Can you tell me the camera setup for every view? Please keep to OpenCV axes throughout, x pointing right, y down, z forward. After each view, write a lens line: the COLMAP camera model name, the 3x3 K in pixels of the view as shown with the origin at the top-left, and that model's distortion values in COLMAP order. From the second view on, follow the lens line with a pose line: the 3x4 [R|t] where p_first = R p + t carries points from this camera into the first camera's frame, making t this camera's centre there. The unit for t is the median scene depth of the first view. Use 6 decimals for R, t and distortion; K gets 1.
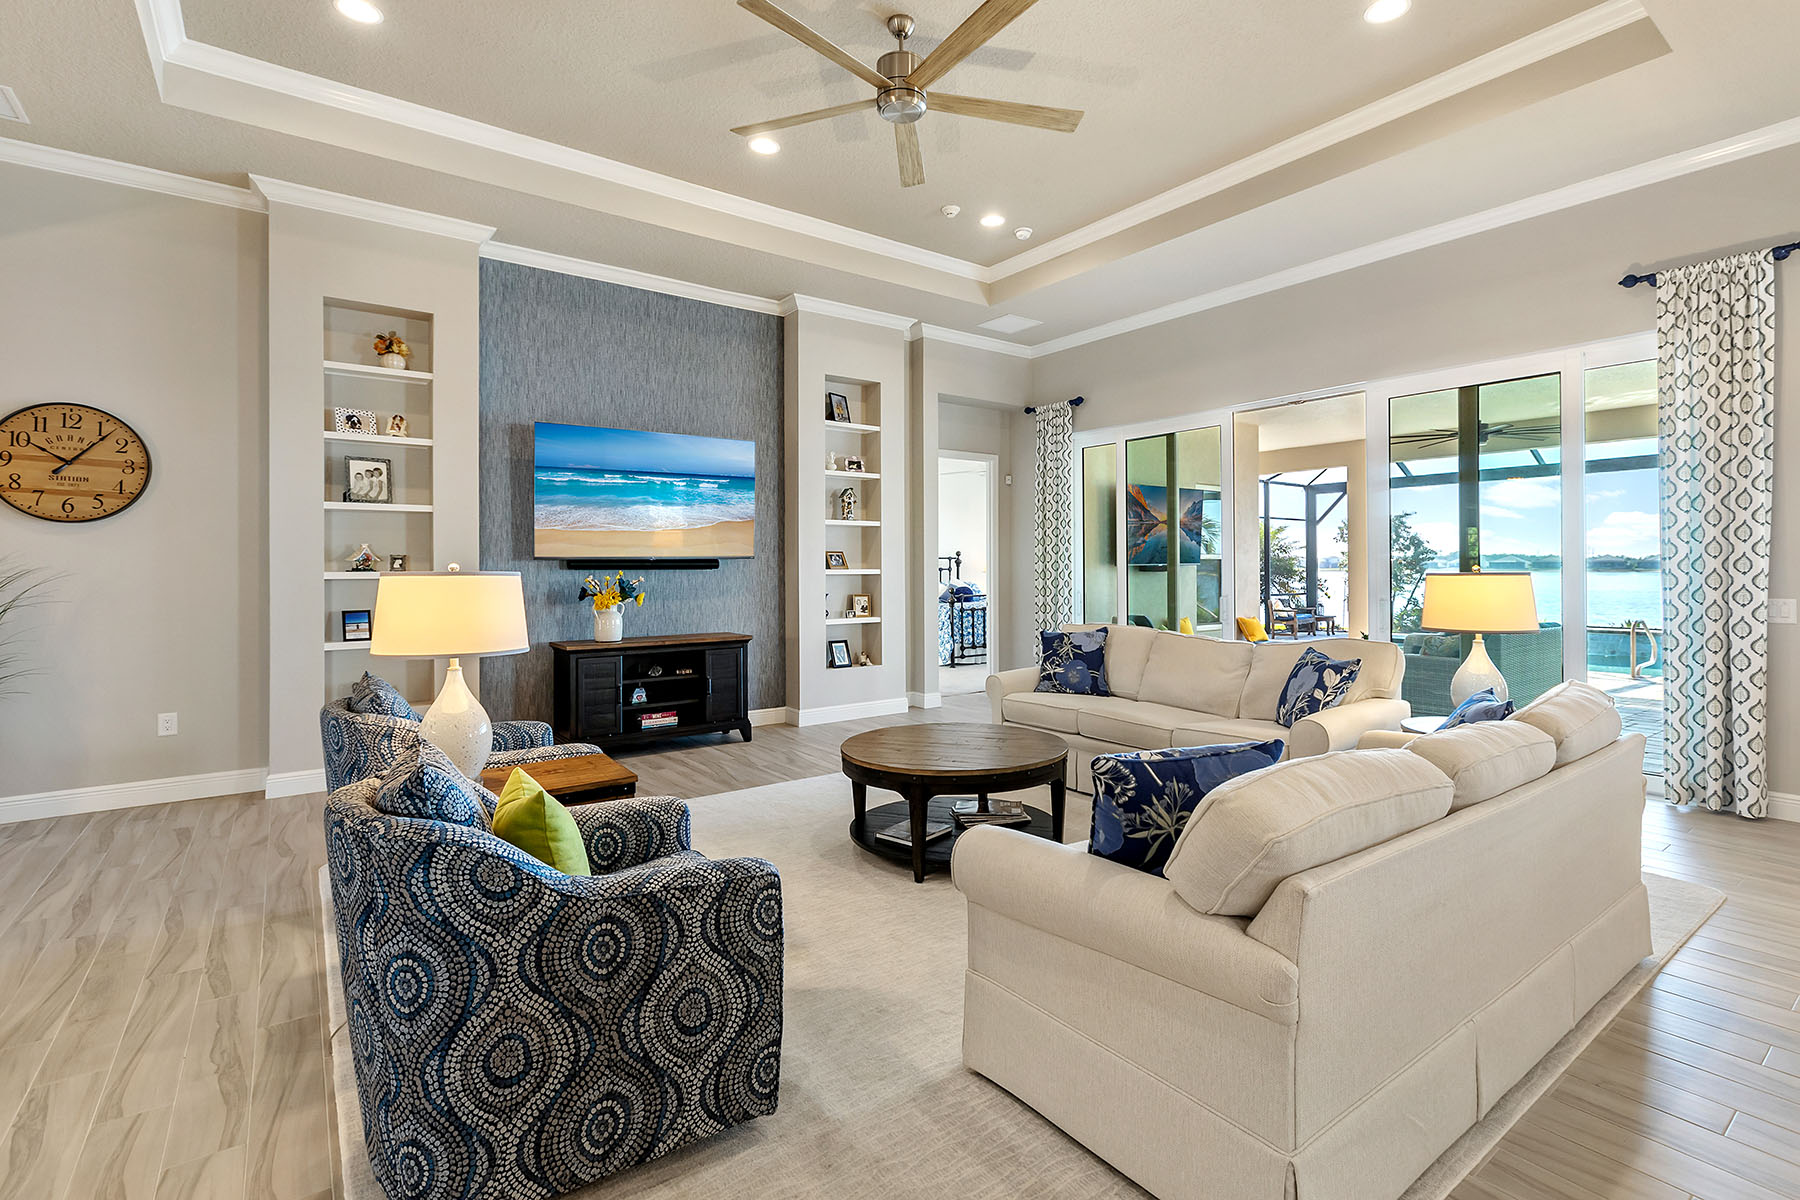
lens RADIAL K [[827.5, 0, 924.0], [0, 827.5, 563.0], [0, 0, 1]] dist [-0.010478, 0.000266]
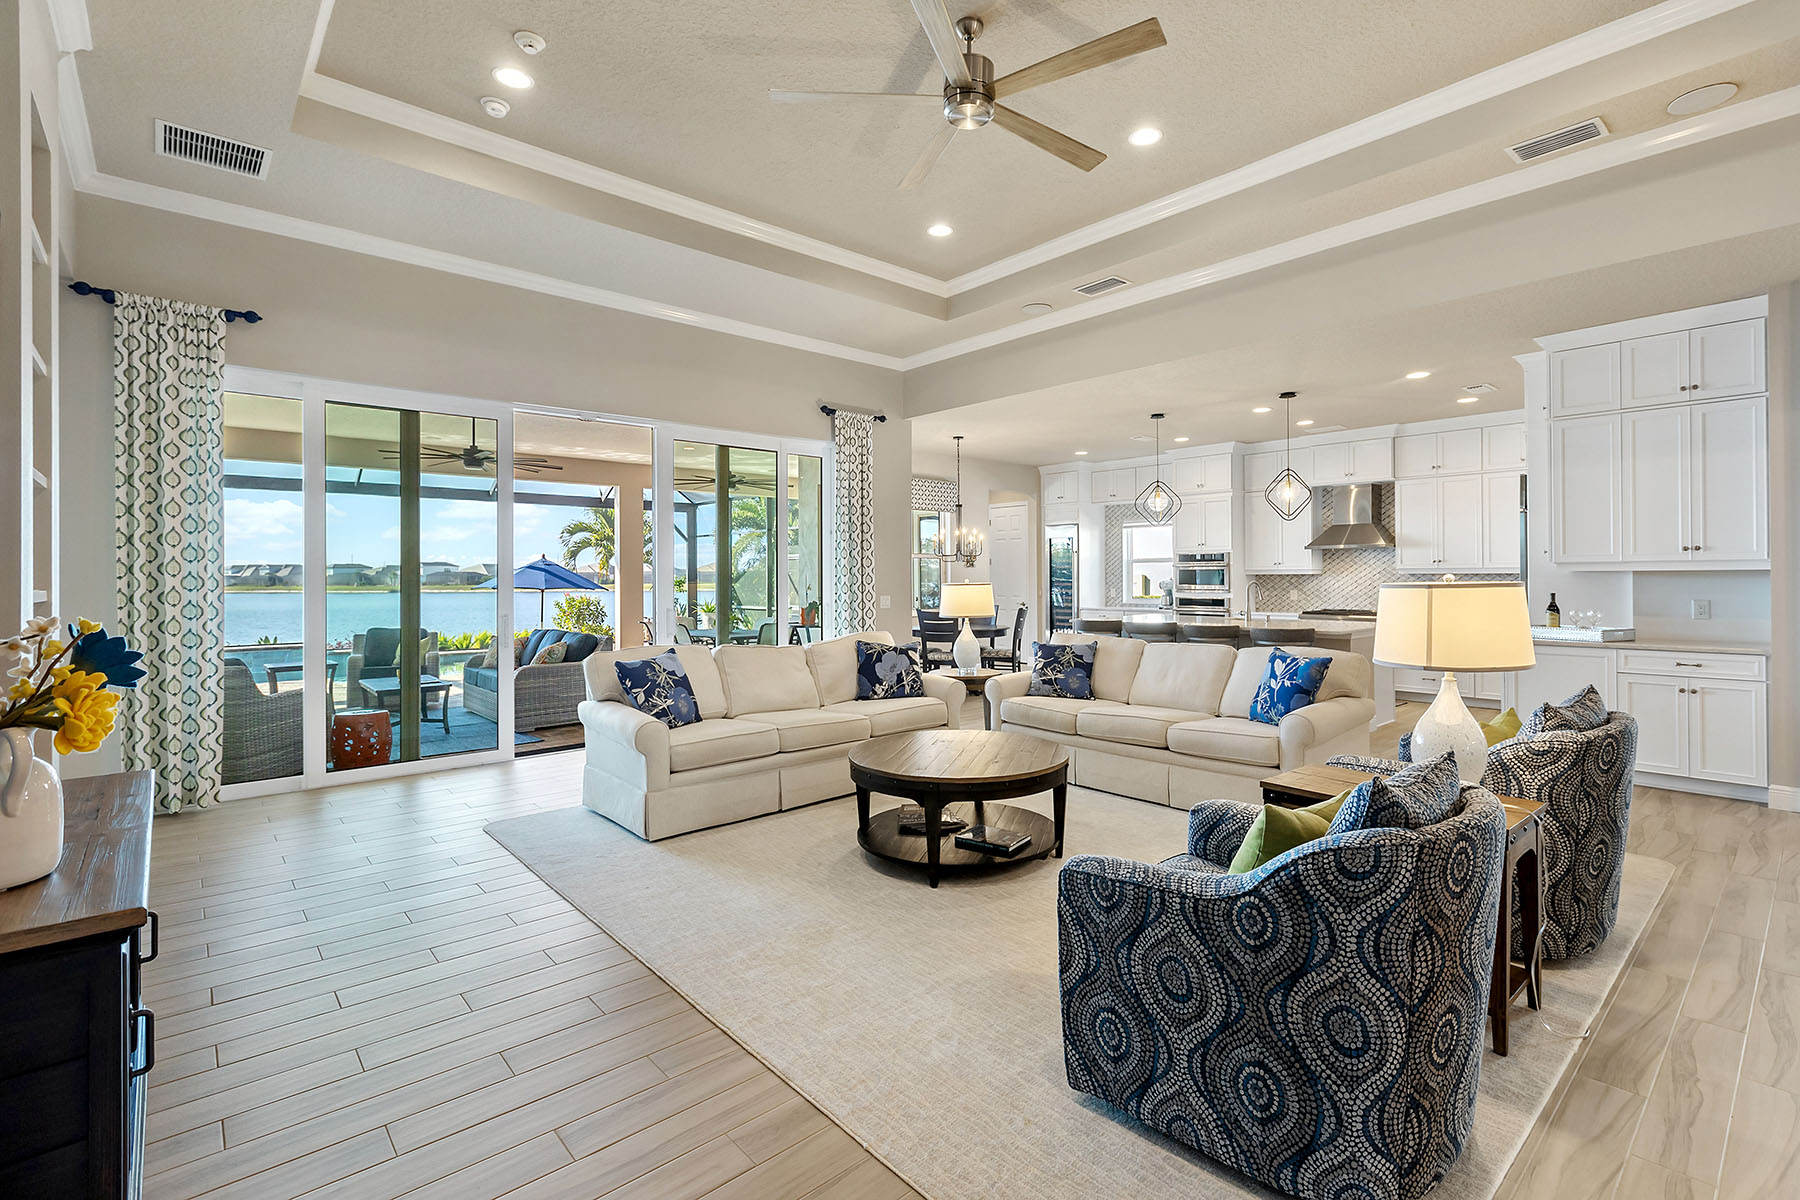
lens RADIAL K [[827.6, 0, 941.4], [0, 827.6, 573.2], [0, 0, 1]] dist [0.001312, -0.001530]
pose [[-0.099288, 0.010319, 0.995005, -0.646759], [0.000477, 0.999947, -0.010322, 0.004974], [-0.995059, -0.000551, -0.099288, 0.731693]]
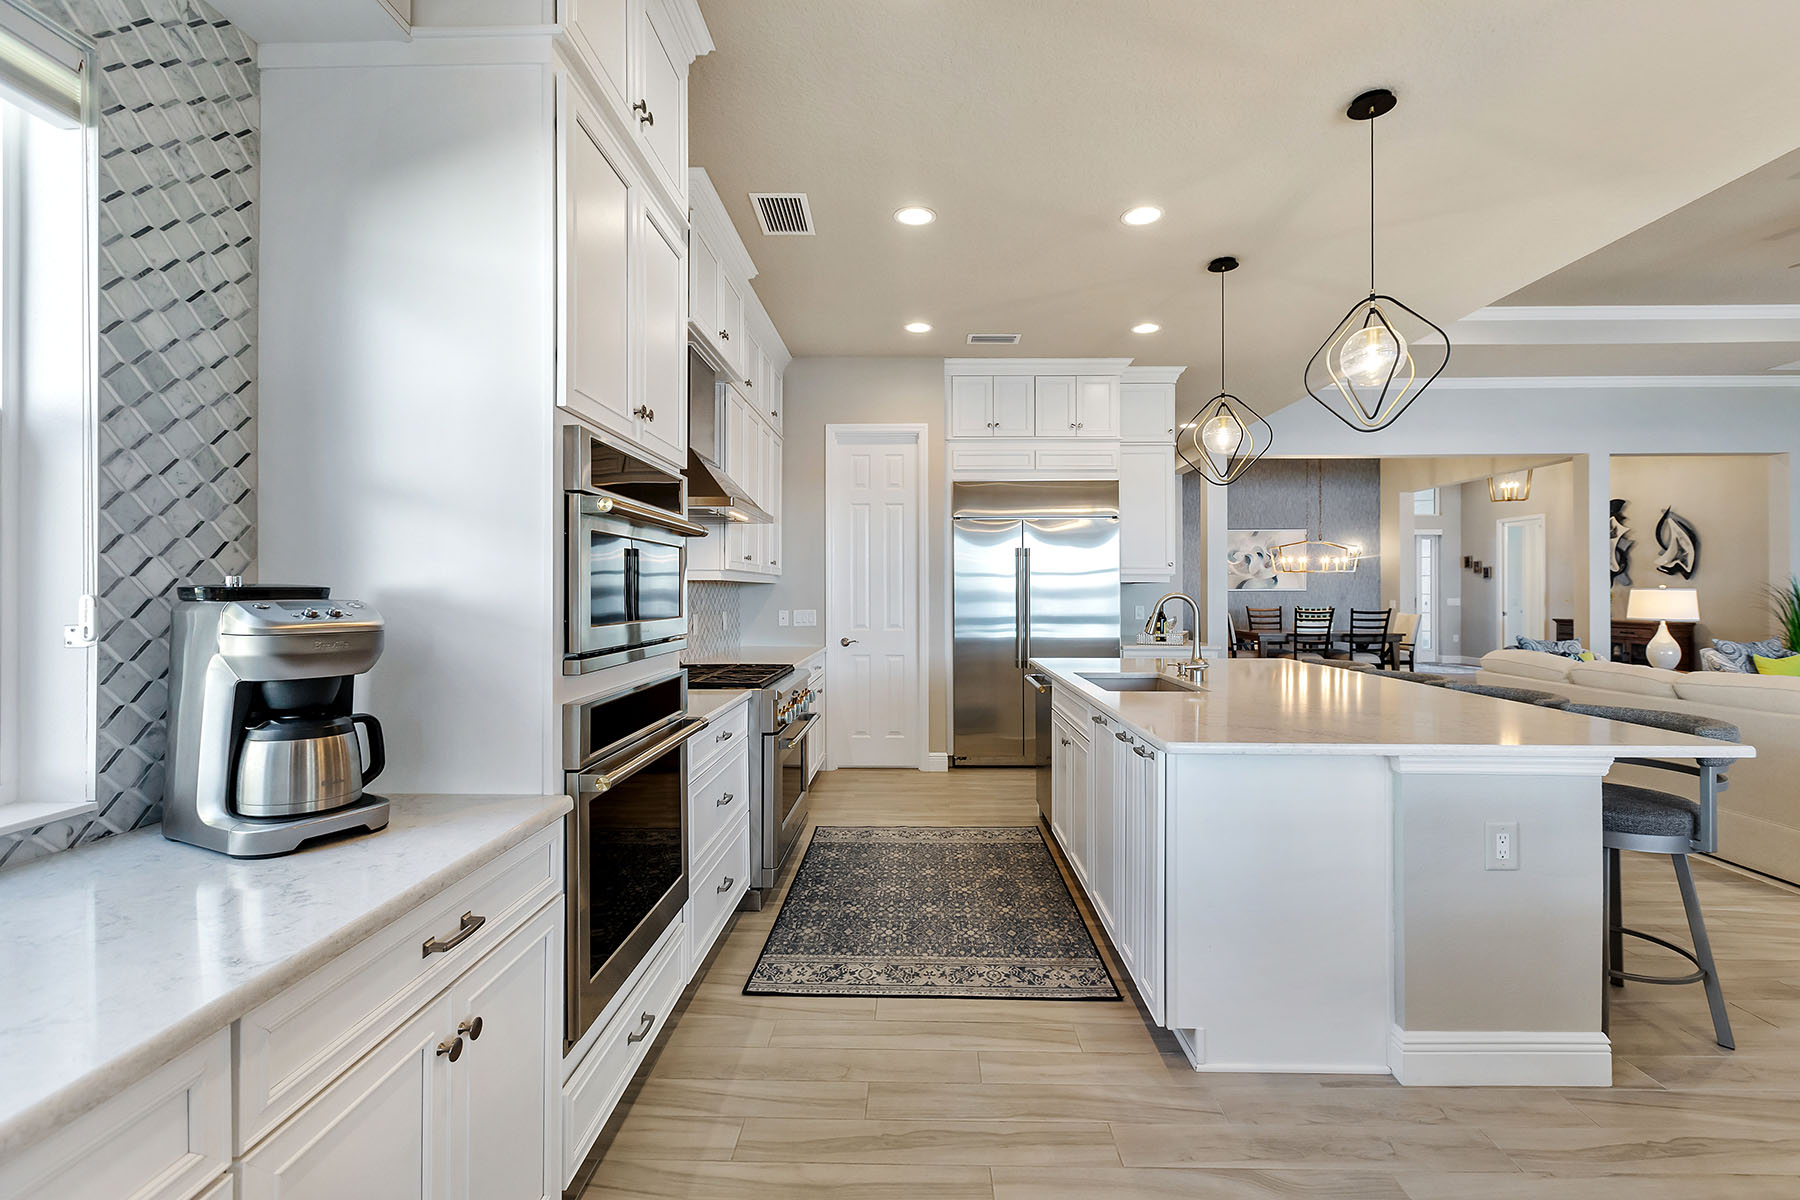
lens RADIAL K [[800.3, 0, 907.5], [0, 800.3, 589.8], [0, 0, 1]] dist [0.001168, 0.000071]
pose [[-0.622051, 0.003912, -0.782967, 1.248657], [0.006598, 0.999978, -0.000246, 0.000396], [0.782949, -0.005319, -0.622063, 0.298237]]
